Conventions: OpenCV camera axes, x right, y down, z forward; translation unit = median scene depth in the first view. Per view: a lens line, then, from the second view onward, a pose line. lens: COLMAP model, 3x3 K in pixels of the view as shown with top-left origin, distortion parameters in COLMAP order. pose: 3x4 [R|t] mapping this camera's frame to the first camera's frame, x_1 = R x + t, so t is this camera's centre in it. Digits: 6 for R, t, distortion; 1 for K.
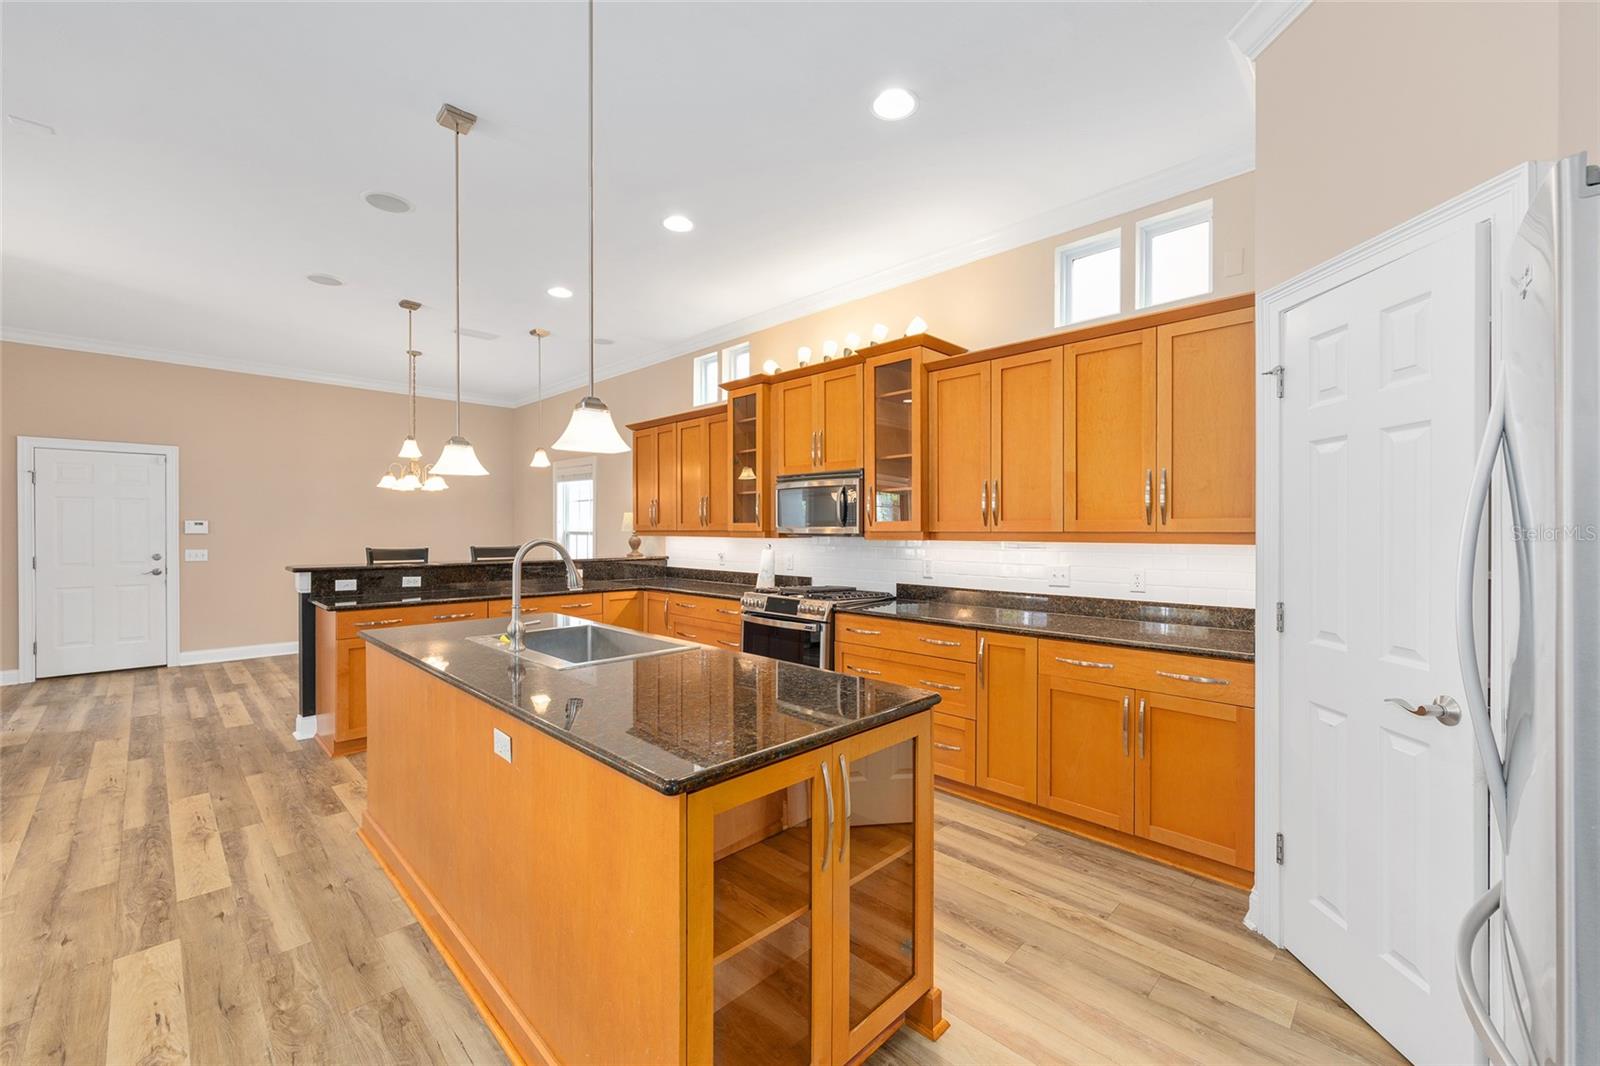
lens RADIAL K [[642.4, 0, 803.9], [0, 642.4, 529.9], [0, 0, 1]] dist [-0.001176, 0.000076]
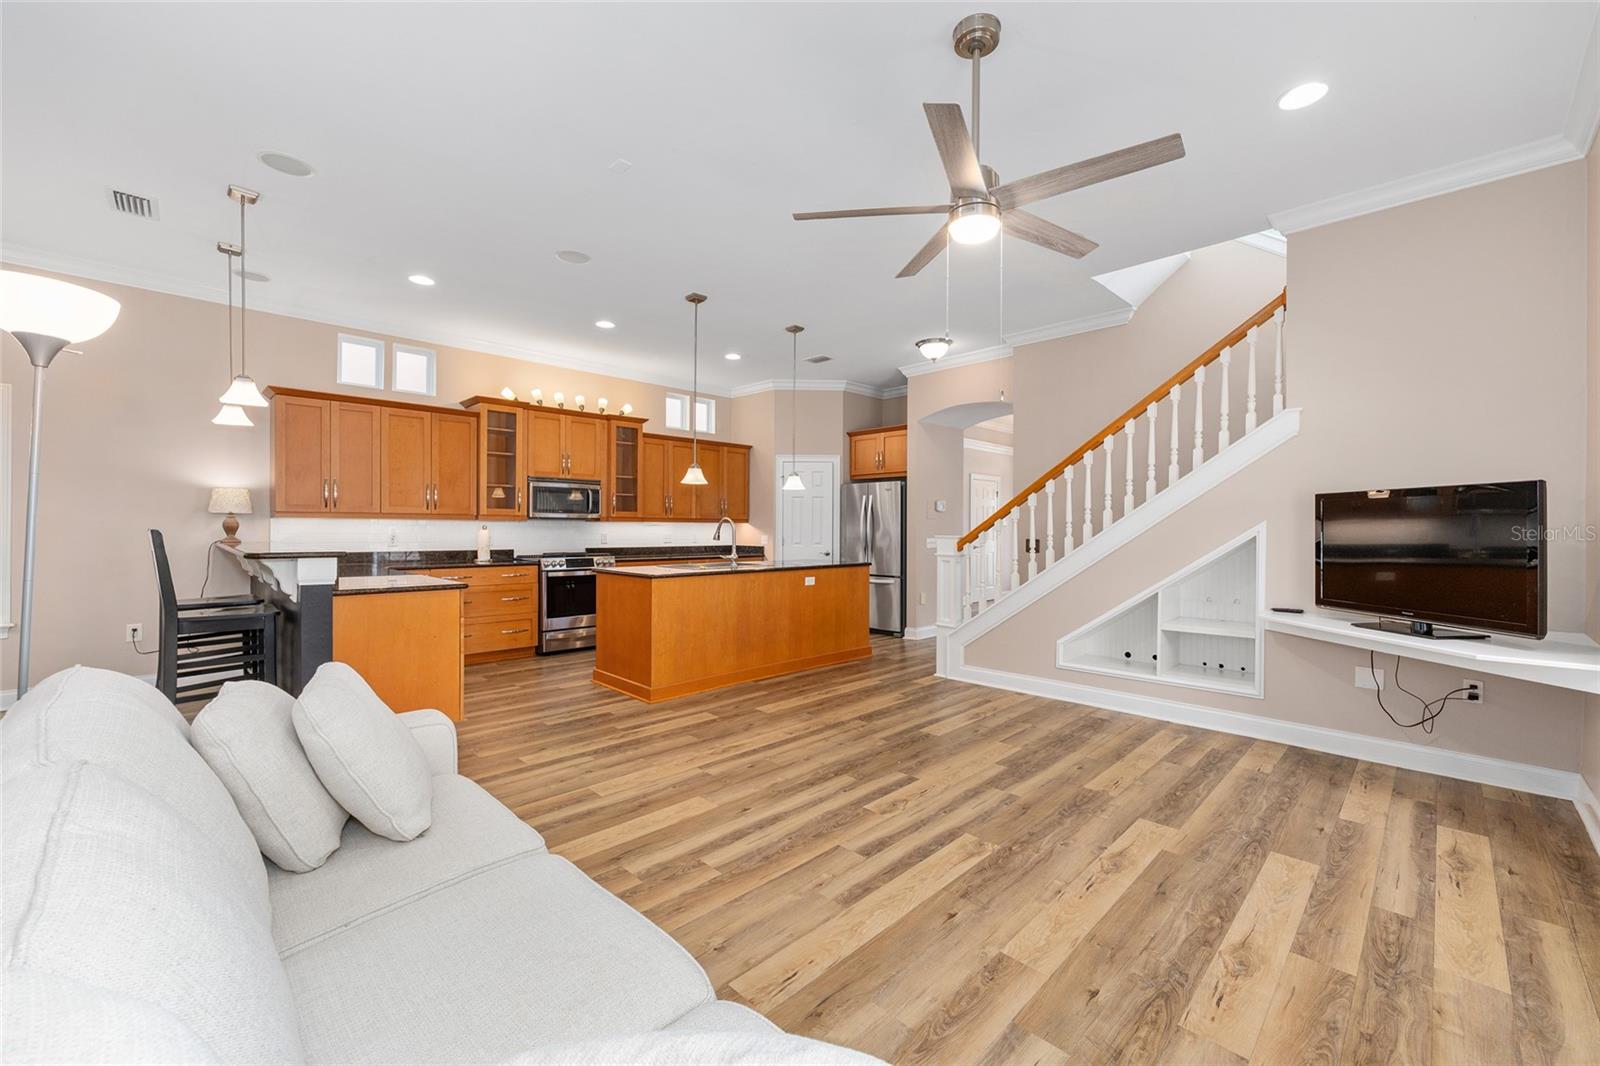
lens RADIAL K [[639.5, 0, 803.9], [0, 639.5, 528.0], [0, 0, 1]] dist [-0.002963, 0.000175]
pose [[0.010057, -0.001673, 0.999948, -1.642724], [-0.003992, 0.999991, 0.001713, 0.027196], [-0.999941, -0.004009, 0.010050, 0.442978]]
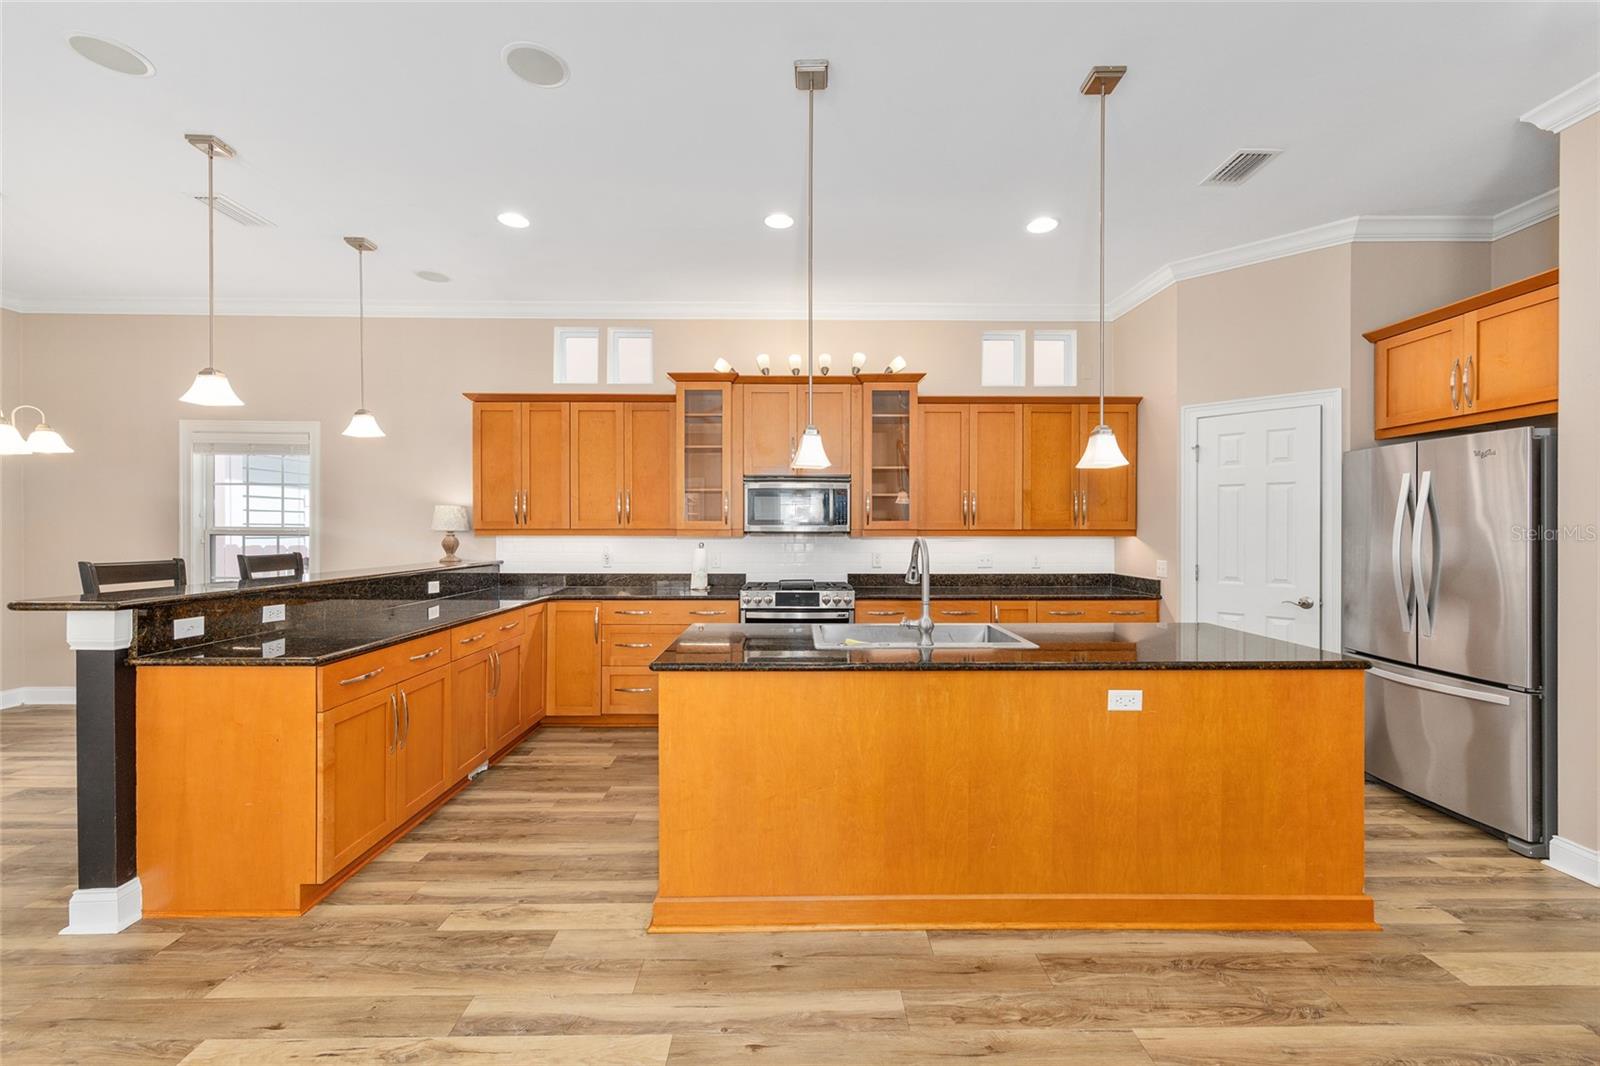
lens RADIAL K [[639.5, 0, 803.9], [0, 639.5, 528.0], [0, 0, 1]] dist [-0.002963, 0.000175]
pose [[0.704223, -0.000191, 0.709979, -0.798563], [0.000067, 1.000000, 0.000202, -0.000475], [-0.709979, -0.000094, 0.704223, 0.251933]]
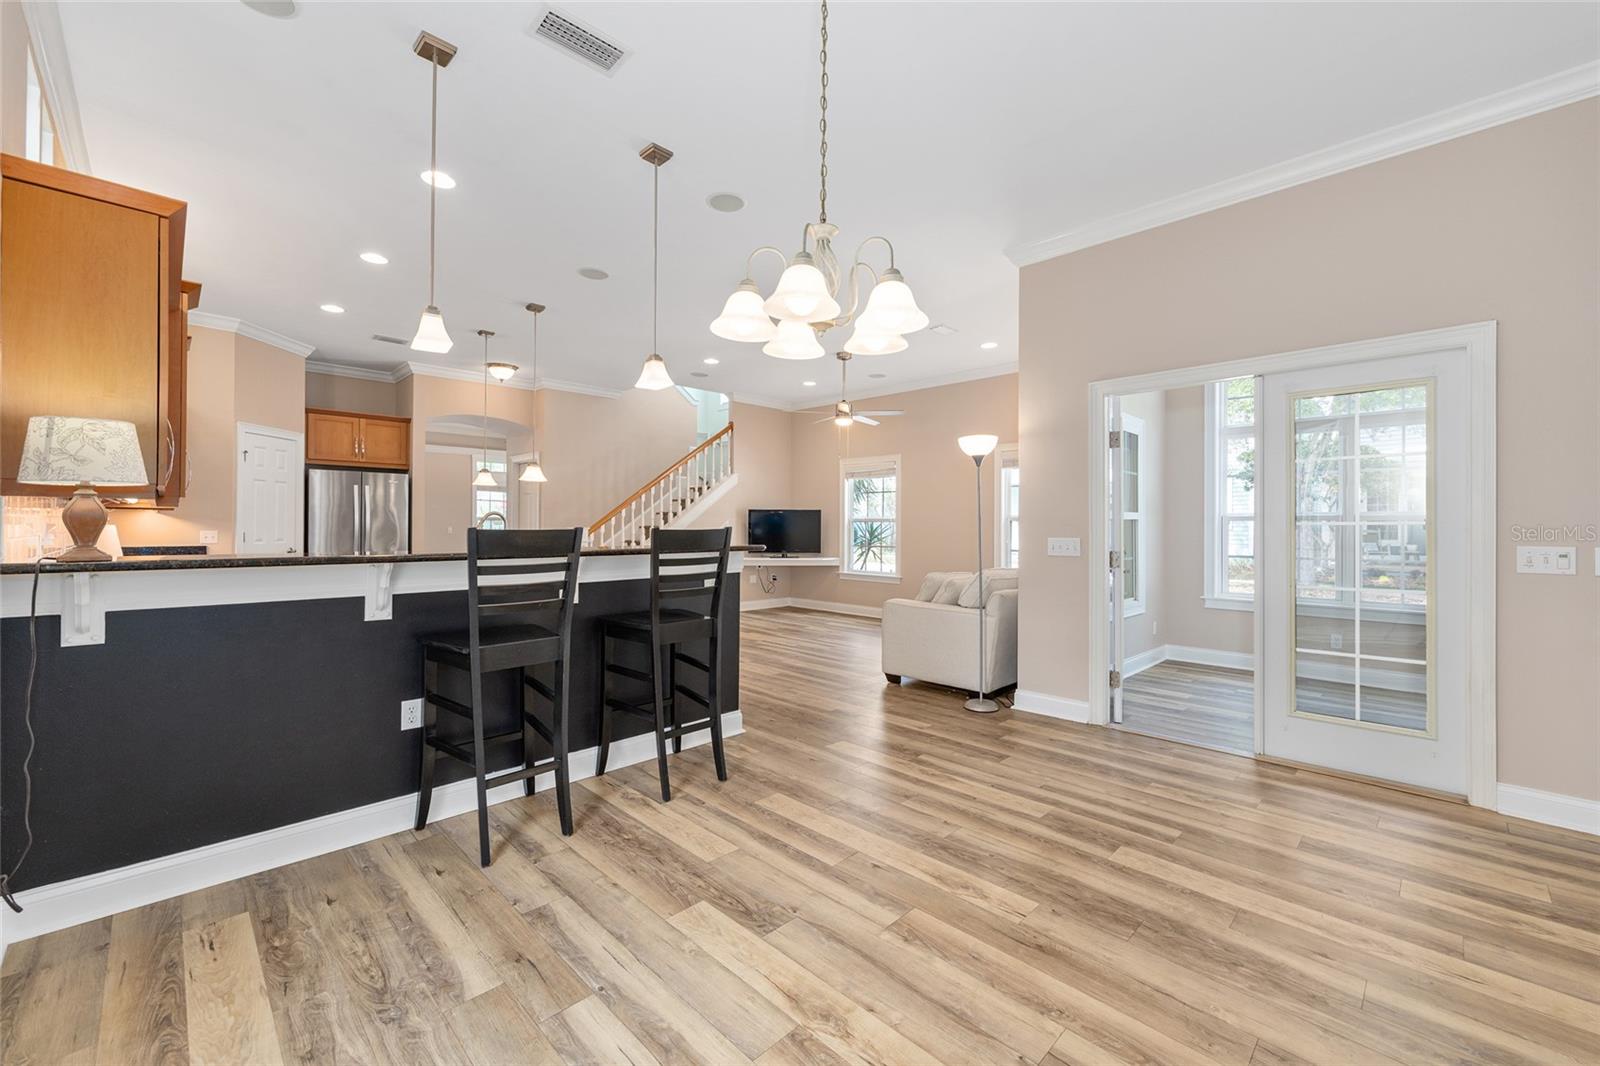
lens RADIAL K [[644.8, 0, 802.1], [0, 644.8, 526.8], [0, 0, 1]] dist [-0.000557, 0.000501]
pose [[-0.999891, -0.006773, 0.013090, -0.959788], [-0.006743, 0.999974, 0.002392, 0.034044], [-0.013105, 0.002304, -0.999911, 2.054647]]
